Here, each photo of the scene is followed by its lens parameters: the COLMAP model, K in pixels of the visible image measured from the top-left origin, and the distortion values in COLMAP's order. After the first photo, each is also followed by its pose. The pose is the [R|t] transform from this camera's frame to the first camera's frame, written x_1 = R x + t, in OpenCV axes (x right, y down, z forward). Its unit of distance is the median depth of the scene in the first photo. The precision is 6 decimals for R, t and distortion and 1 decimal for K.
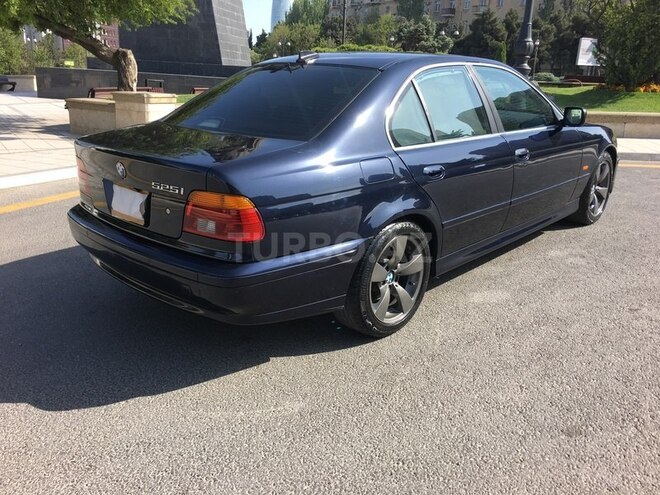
lens RADIAL K [[555.9, 0, 330.0], [0, 555.9, 247.5], [0, 0, 1]] dist [0.080653, -0.122136]
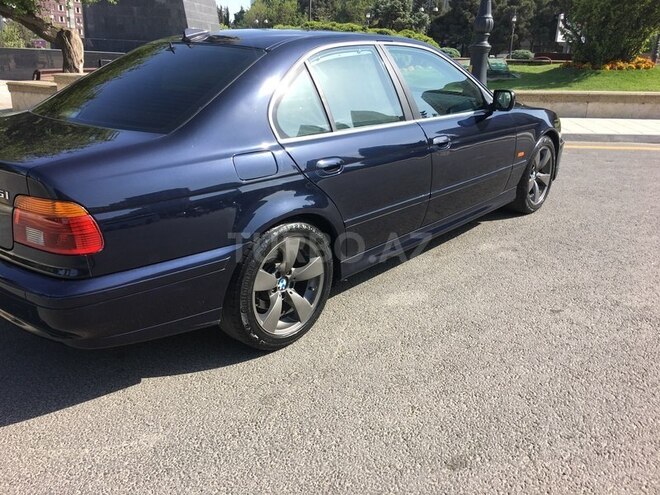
lens RADIAL K [[555.9, 0, 330.0], [0, 555.9, 247.5], [0, 0, 1]] dist [0.080653, -0.122136]
pose [[0.999520, -0.015700, 0.026700, 0.146657], [0.014762, 0.999280, 0.034941, -0.032312], [-0.027230, -0.034530, 0.999033, 0.091485]]
